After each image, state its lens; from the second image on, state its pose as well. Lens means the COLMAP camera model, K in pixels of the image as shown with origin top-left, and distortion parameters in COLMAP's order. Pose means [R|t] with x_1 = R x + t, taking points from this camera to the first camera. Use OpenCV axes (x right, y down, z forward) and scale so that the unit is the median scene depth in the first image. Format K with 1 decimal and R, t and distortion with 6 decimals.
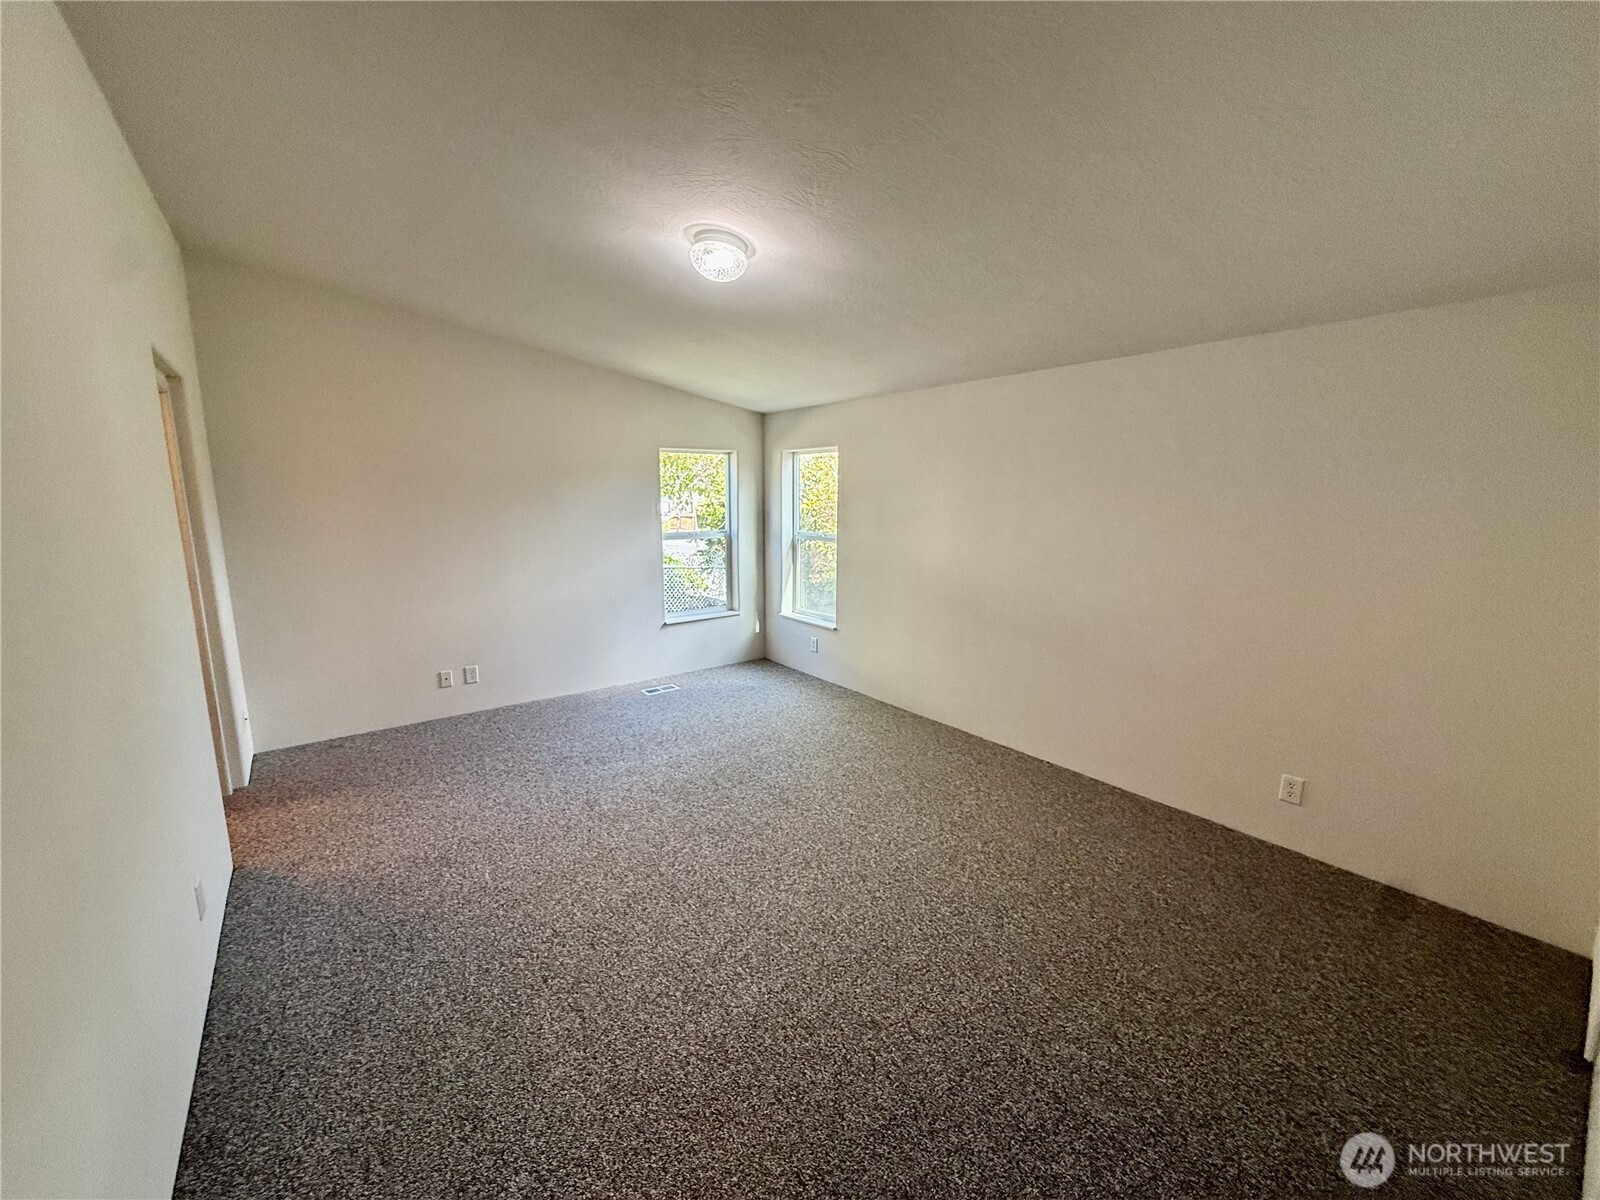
lens RADIAL K [[634.2, 0, 797.7], [0, 634.2, 599.7], [0, 0, 1]] dist [-0.001441, -0.000113]
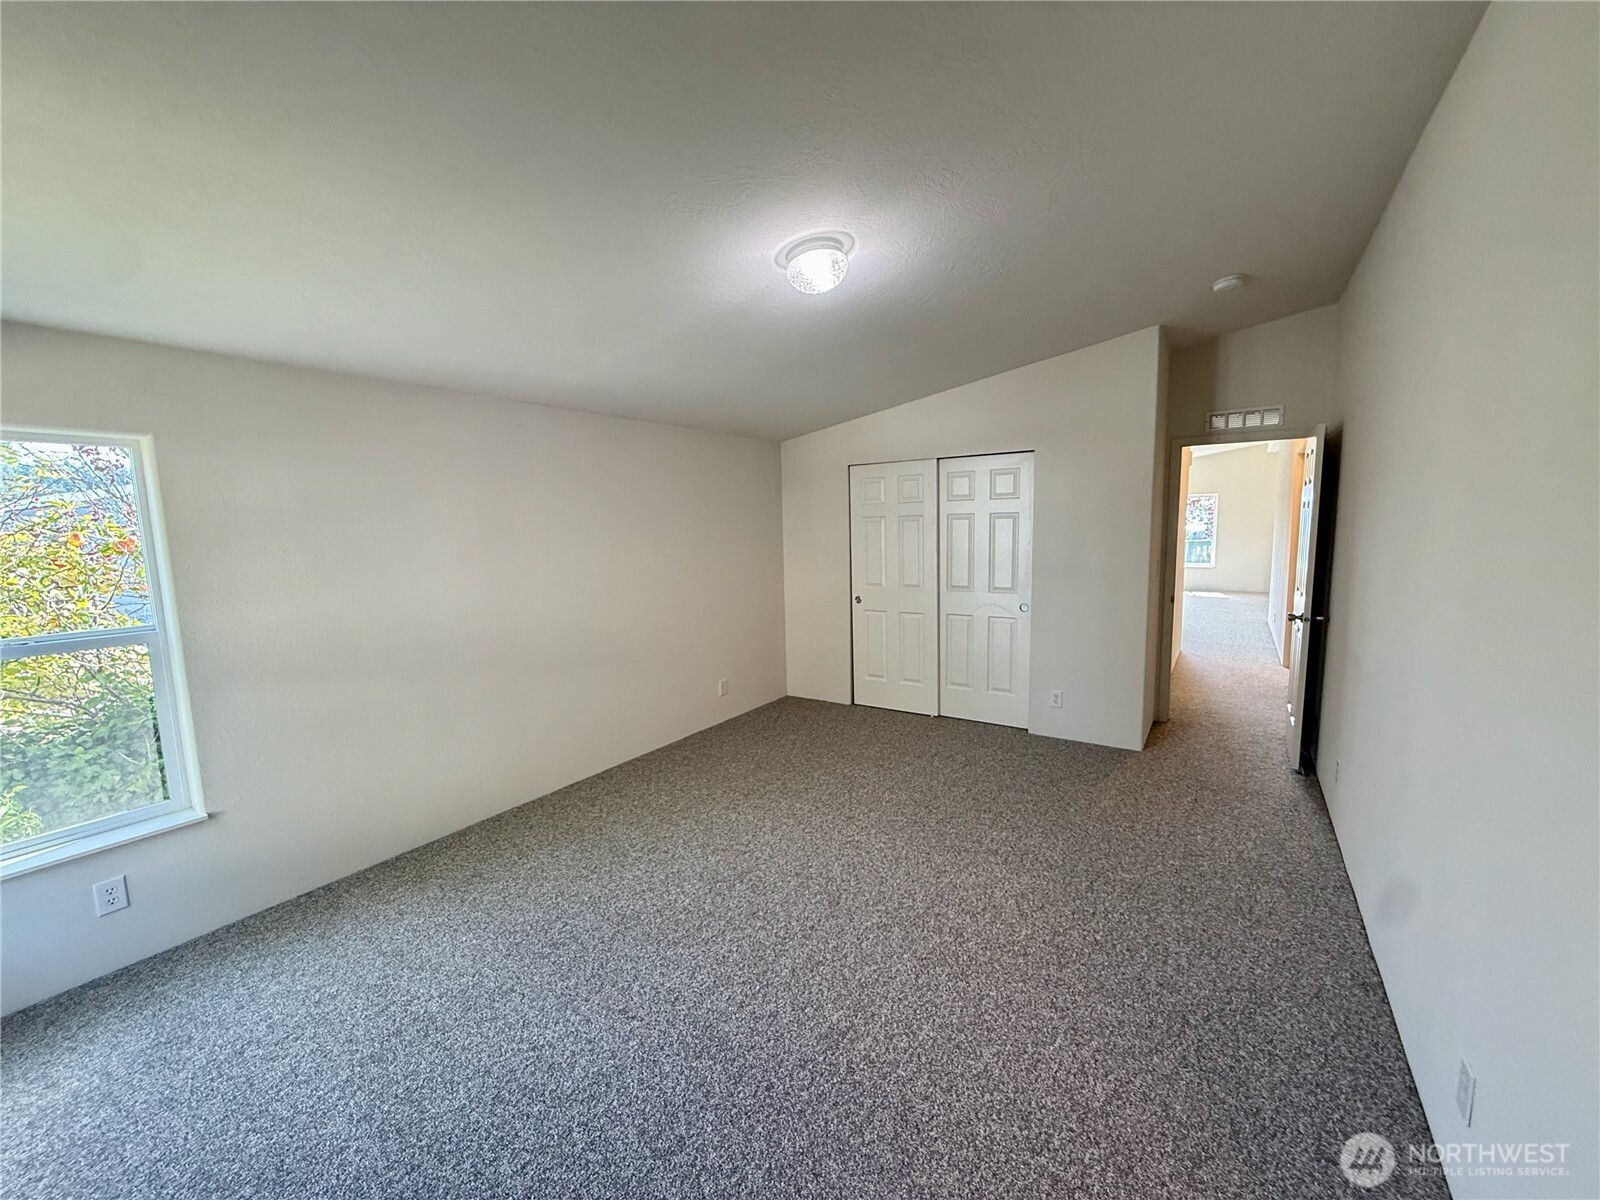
lens RADIAL K [[634.2, 0, 799.1], [0, 634.2, 600.0], [0, 0, 1]] dist [-0.001441, -0.000113]
pose [[-0.311227, -0.111167, 0.943811, -0.666001], [0.184089, 0.967272, 0.174634, -0.147250], [-0.932335, 0.228096, -0.280576, 0.887644]]
